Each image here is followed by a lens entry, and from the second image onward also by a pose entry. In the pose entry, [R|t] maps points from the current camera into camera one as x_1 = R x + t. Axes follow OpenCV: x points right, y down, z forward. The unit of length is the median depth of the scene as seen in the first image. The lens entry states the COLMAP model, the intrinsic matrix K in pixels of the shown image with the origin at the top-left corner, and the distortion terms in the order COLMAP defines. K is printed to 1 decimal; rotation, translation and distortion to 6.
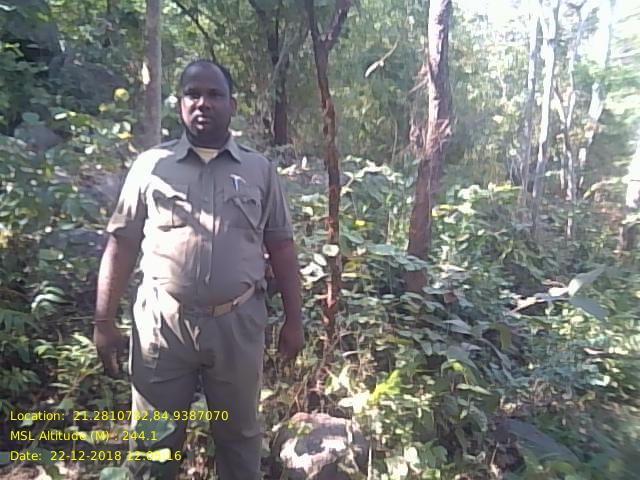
lens RADIAL K [[532.5, 0, 322.3], [0, 532.5, 242.7], [0, 0, 1]] dist [0.031486, -0.047649]
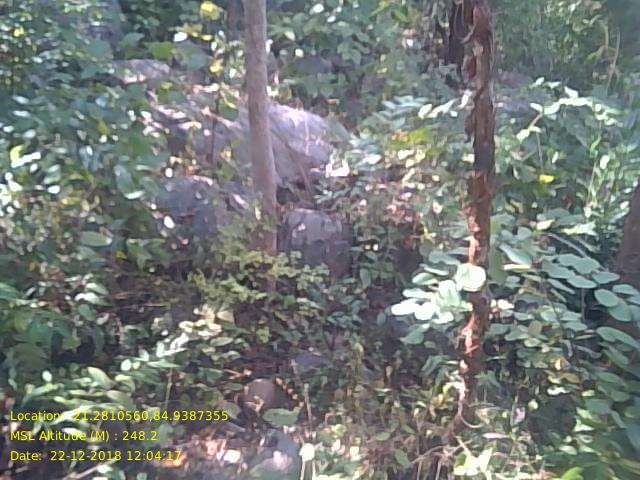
lens RADIAL K [[525.7, 0, 317.7], [0, 525.7, 243.2], [0, 0, 1]] dist [0.094312, -0.151465]
pose [[0.943056, 0.090438, -0.320102, 0.018295], [-0.036537, 0.984670, 0.170557, -0.060808], [0.330620, -0.149149, 0.931904, 0.213214]]
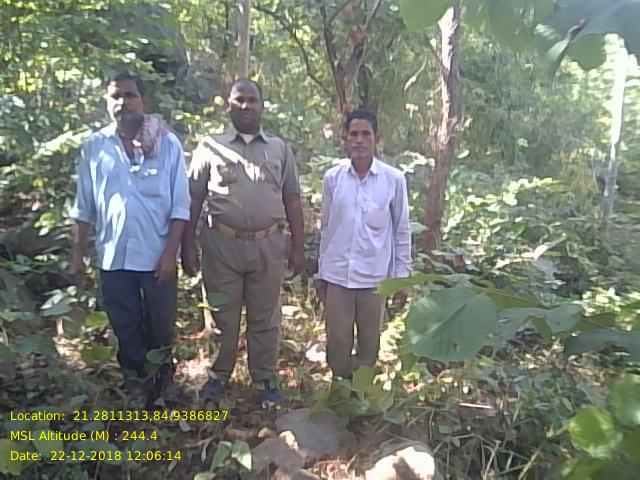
lens RADIAL K [[525.7, 0, 316.0], [0, 525.7, 239.9], [0, 0, 1]] dist [0.094312, -0.151465]
pose [[0.977675, 0.047053, -0.204785, 0.109554], [-0.048574, 0.998817, -0.002404, 0.046367], [0.204430, 0.012298, 0.978804, -0.181406]]
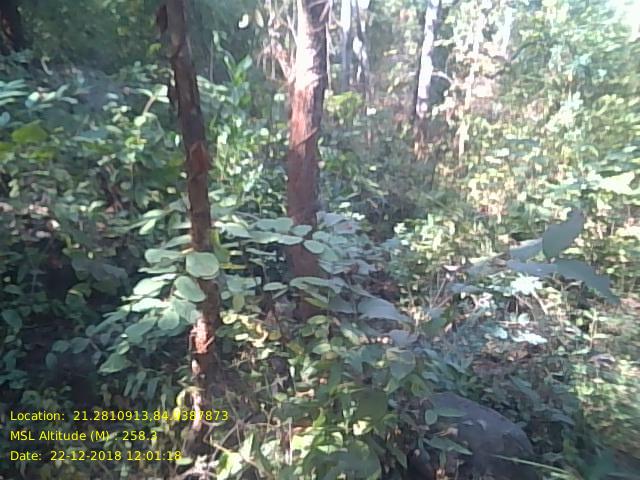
lens RADIAL K [[525.7, 0, 323.6], [0, 525.7, 240.7], [0, 0, 1]] dist [0.094312, -0.151465]
pose [[0.908001, -0.189657, 0.373582, -0.034992], [0.120430, 0.972192, 0.200846, -0.051771], [-0.401286, -0.137378, 0.905592, 0.254591]]
